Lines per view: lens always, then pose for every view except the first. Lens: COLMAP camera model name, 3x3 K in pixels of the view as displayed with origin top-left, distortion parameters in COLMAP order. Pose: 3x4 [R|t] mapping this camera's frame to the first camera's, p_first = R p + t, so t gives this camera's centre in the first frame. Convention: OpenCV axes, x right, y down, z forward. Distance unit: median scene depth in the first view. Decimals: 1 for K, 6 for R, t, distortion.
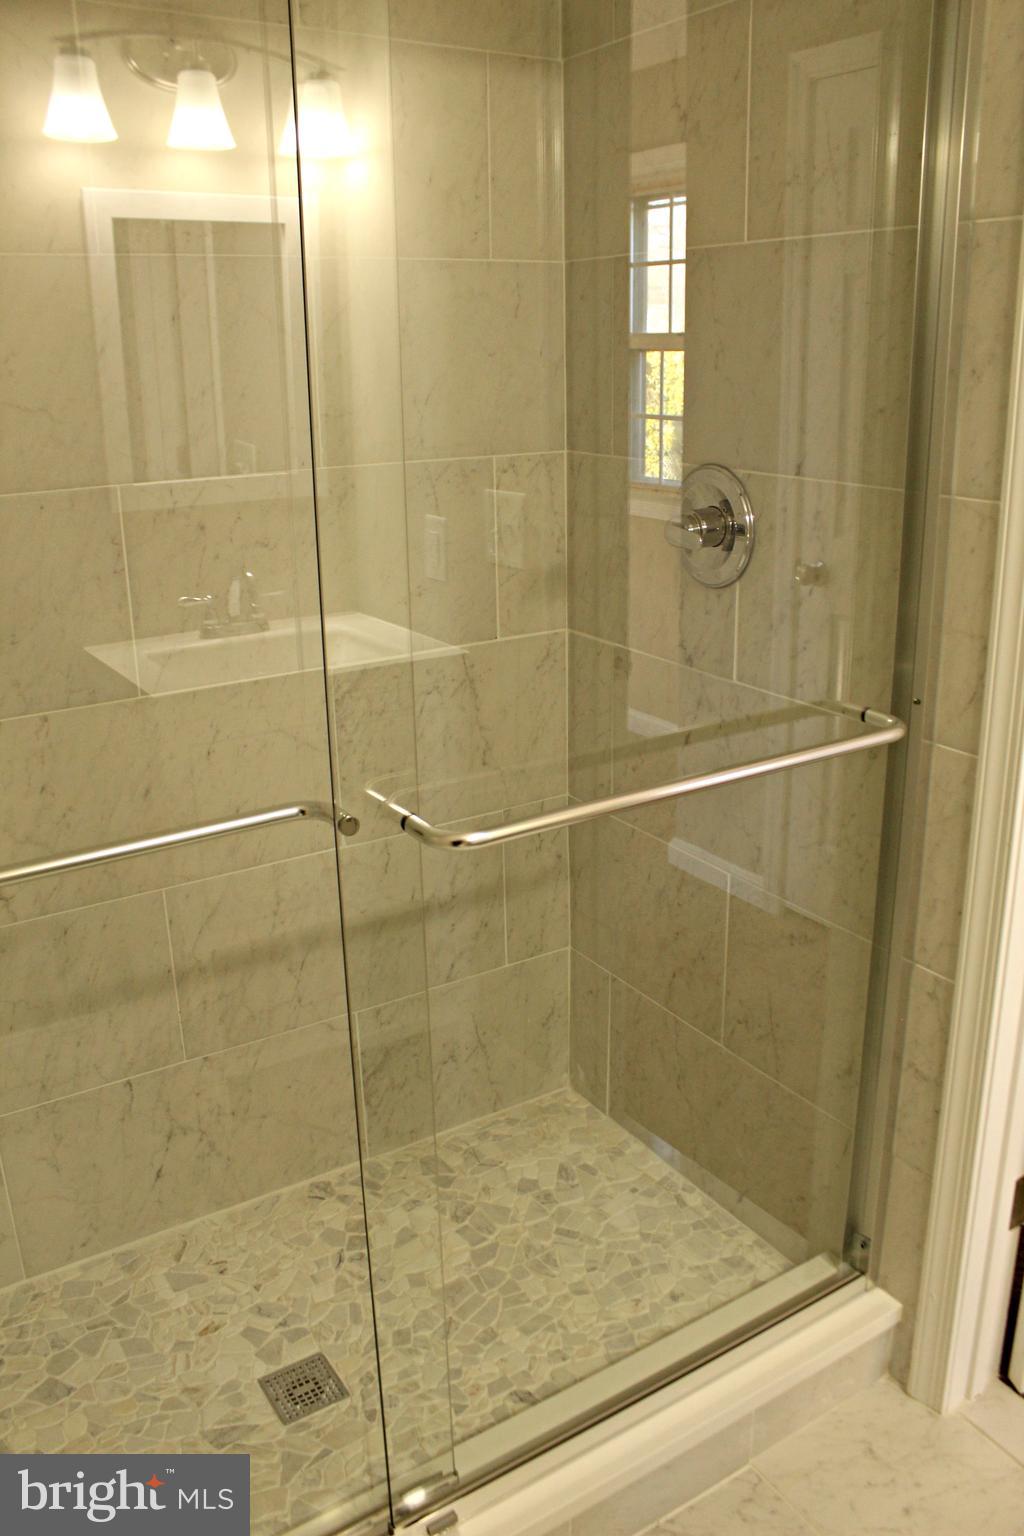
lens RADIAL K [[1285.8, 0, 512.0], [0, 1285.8, 768.0], [0, 0, 1]] dist [-0.166046, 0.146933]
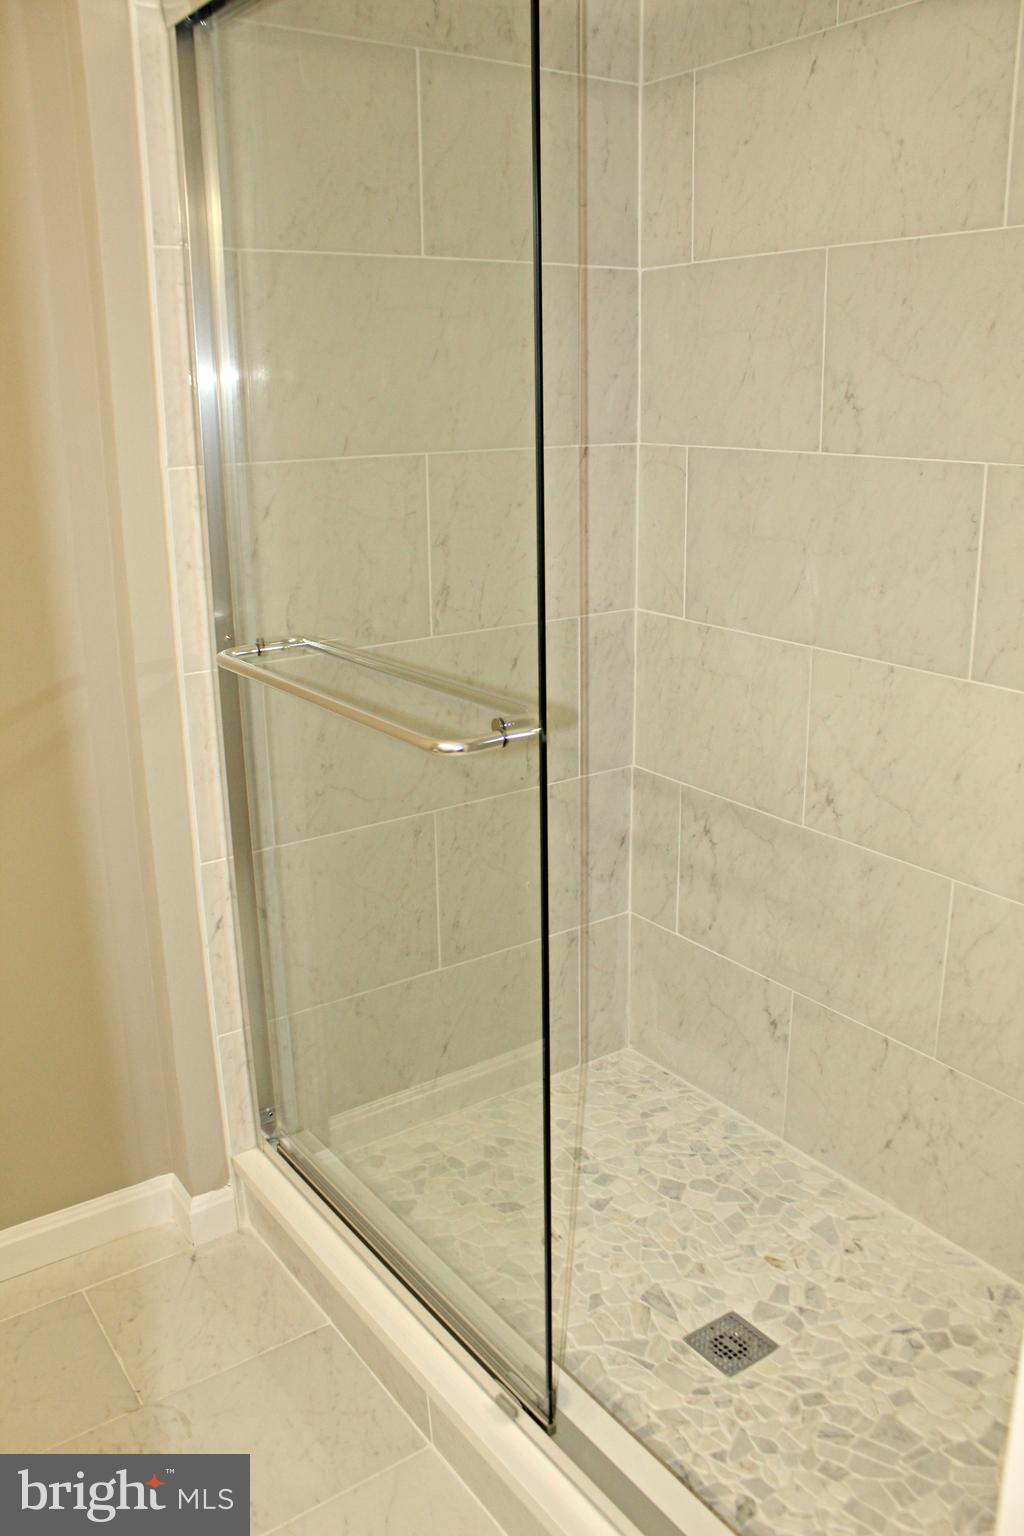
lens RADIAL K [[1285.8, 0, 512.0], [0, 1285.8, 768.0], [0, 0, 1]] dist [-0.166046, 0.146933]
pose [[0.035615, 0.305466, -0.951537, 0.607524], [-0.294402, 0.913096, 0.282106, -0.156205], [0.955018, 0.270087, 0.122450, 0.532391]]
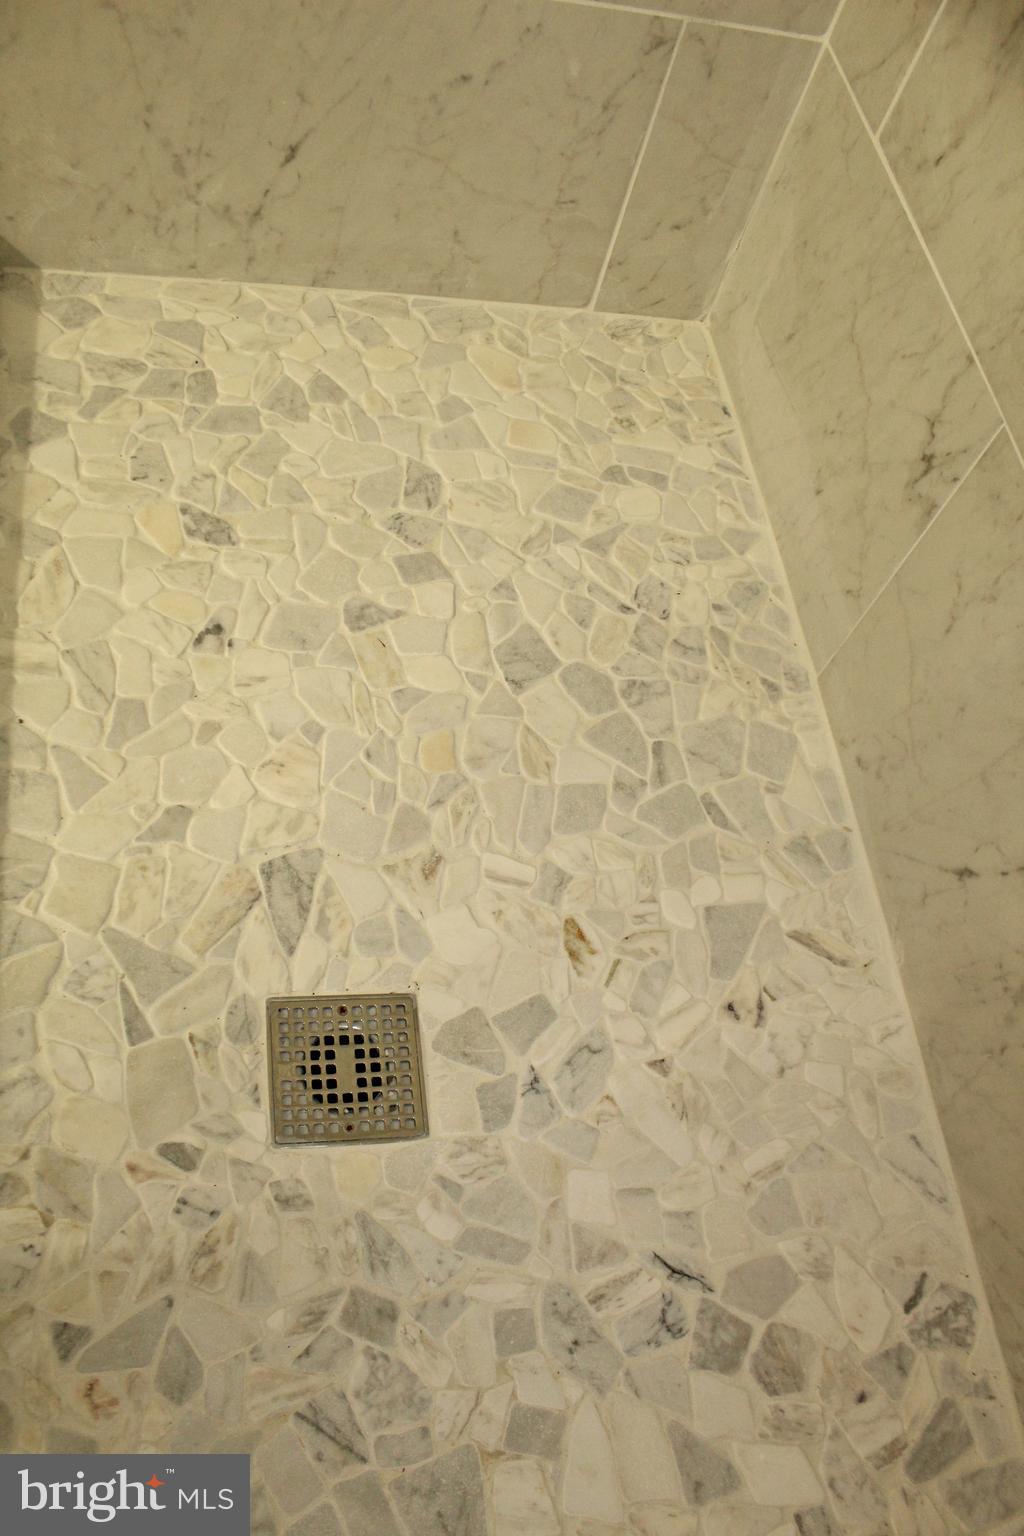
lens RADIAL K [[1285.8, 0, 512.0], [0, 1285.8, 768.0], [0, 0, 1]] dist [-0.166046, 0.146933]
pose [[-0.421744, 0.738933, -0.525462, -0.025471], [-0.466543, 0.320071, 0.824556, 0.040027], [0.777476, 0.592902, 0.209756, 0.817155]]
